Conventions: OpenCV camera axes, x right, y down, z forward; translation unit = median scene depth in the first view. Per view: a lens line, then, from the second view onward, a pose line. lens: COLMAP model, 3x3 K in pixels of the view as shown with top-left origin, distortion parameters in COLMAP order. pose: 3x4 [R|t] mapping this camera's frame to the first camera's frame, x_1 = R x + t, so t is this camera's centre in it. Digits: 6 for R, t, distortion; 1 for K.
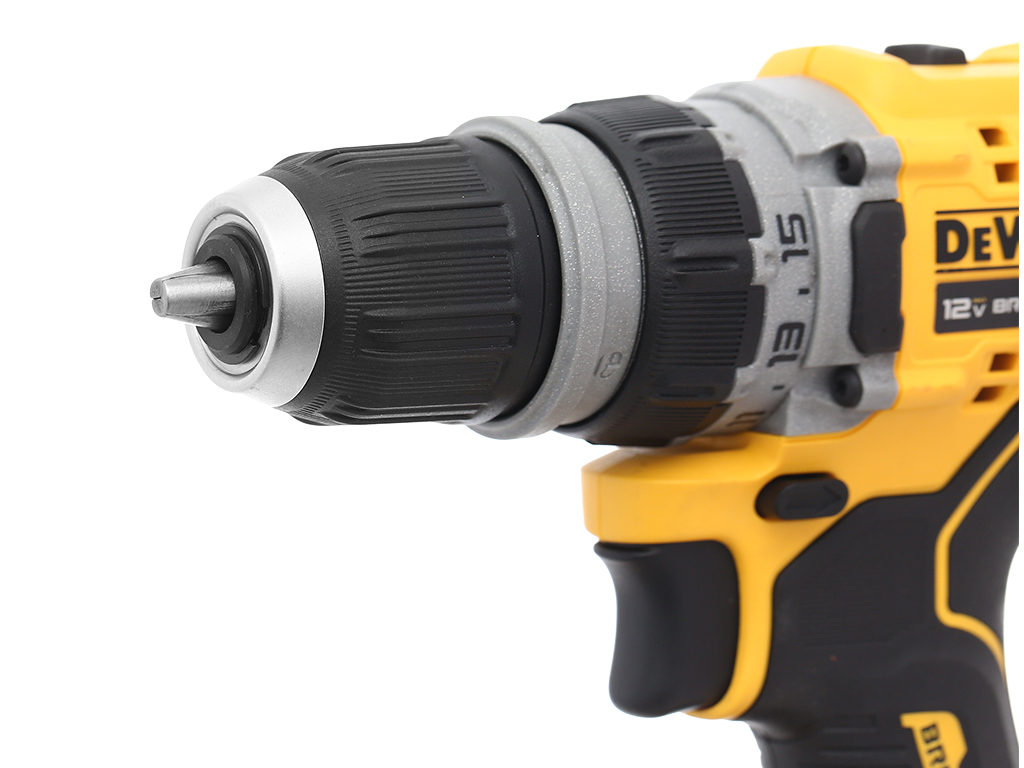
lens RADIAL K [[5912.3, 0, 512.0], [0, 5912.3, 384.0], [0, 0, 1]] dist [0.597928, -22.707076]
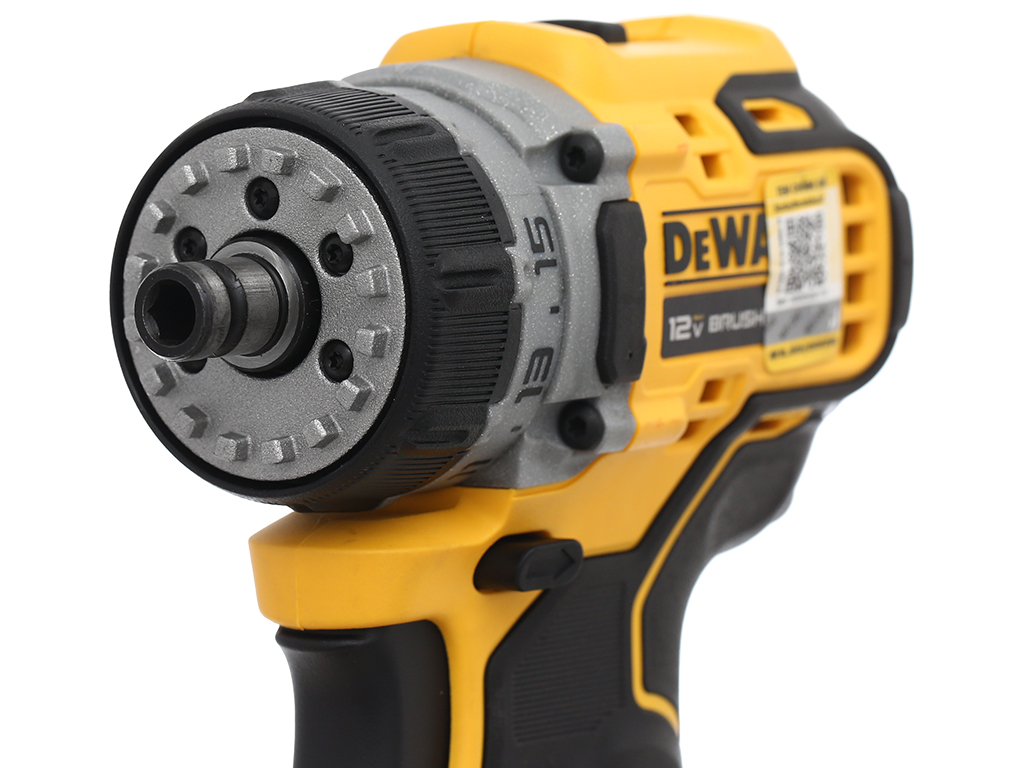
lens RADIAL K [[5912.3, 0, 512.0], [0, 5912.3, 384.0], [0, 0, 1]] dist [0.597928, -22.707076]
pose [[0.921935, -0.044282, 0.384806, -0.273760], [0.056705, 0.998170, -0.020991, 0.011665], [-0.383172, 0.041173, 0.922759, 0.236307]]
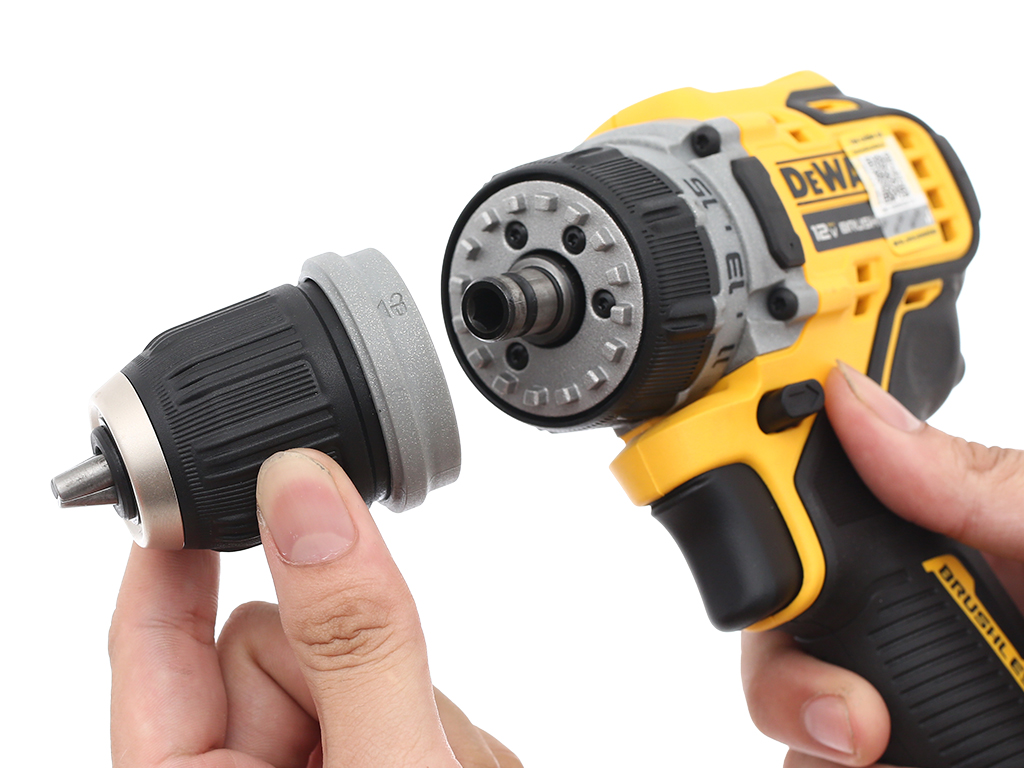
lens RADIAL K [[5912.3, 0, 512.0], [0, 5912.3, 384.0], [0, 0, 1]] dist [0.597928, -22.707076]
pose [[0.862149, -0.340624, 0.375066, -0.458572], [0.452044, 0.851468, -0.265816, 0.316289], [-0.228813, 0.398719, 0.888070, -0.068401]]
